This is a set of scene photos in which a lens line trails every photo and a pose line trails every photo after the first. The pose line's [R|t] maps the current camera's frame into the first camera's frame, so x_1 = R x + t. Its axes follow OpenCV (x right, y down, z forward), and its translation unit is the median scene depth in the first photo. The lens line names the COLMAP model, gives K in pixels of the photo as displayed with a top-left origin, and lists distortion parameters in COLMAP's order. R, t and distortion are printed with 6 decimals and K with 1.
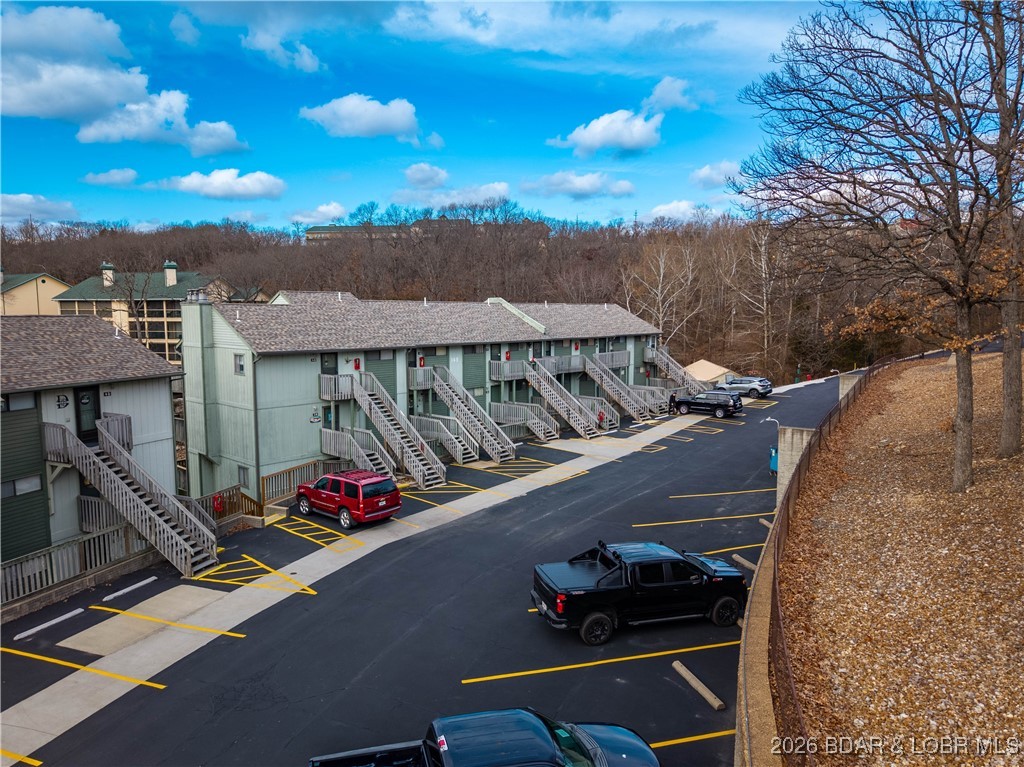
lens RADIAL K [[688.1, 0, 508.0], [0, 688.1, 385.0], [0, 0, 1]] dist [0.015460, -0.013922]
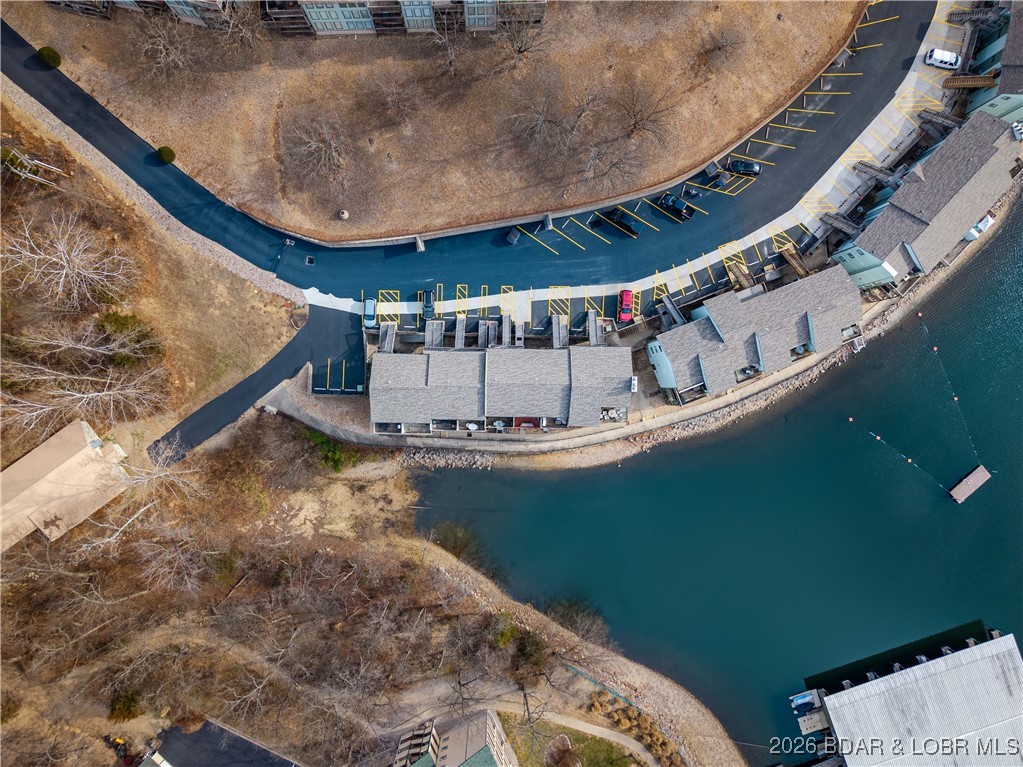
lens RADIAL K [[687.4, 0, 510.1], [0, 687.4, 387.7], [0, 0, 1]] dist [0.015460, -0.013922]
pose [[-0.670525, -0.741751, -0.014165, -0.049308], [0.050947, -0.065086, 0.996578, -2.400063], [-0.740135, 0.667509, 0.081432, 0.918136]]
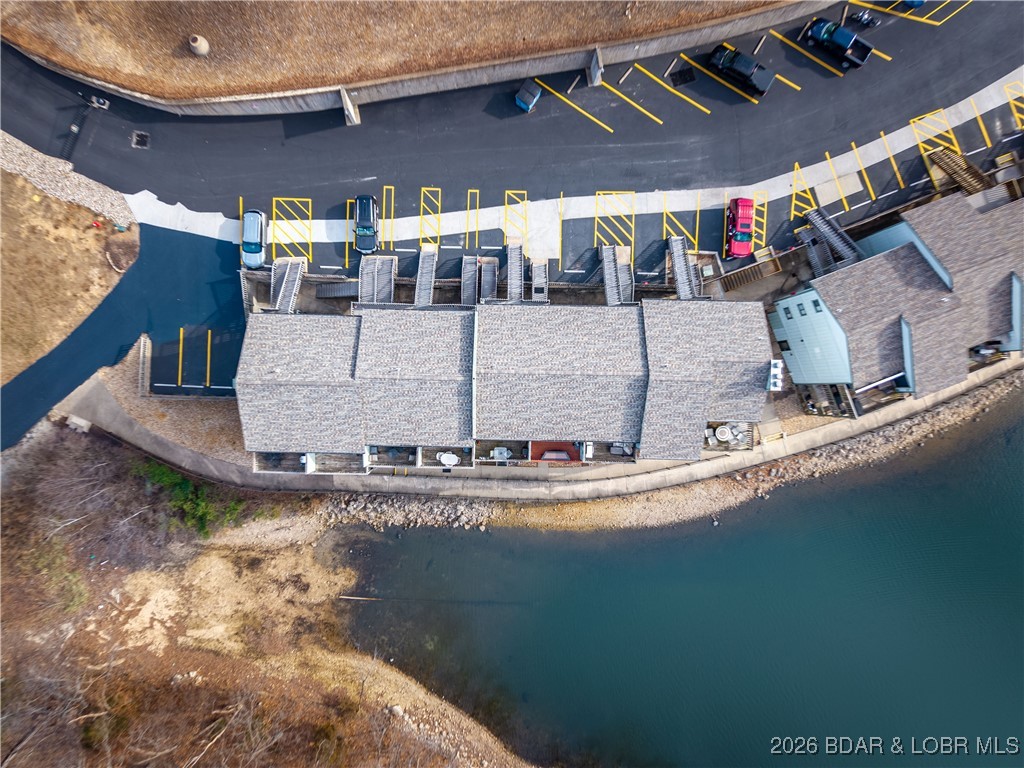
lens RADIAL K [[688.1, 0, 507.4], [0, 688.1, 376.9], [0, 0, 1]] dist [0.015460, -0.013922]
pose [[-0.670121, -0.742251, 0.000897, -0.058718], [0.056214, -0.049546, 0.997189, -1.246677], [-0.740120, 0.668287, 0.074927, 1.033220]]
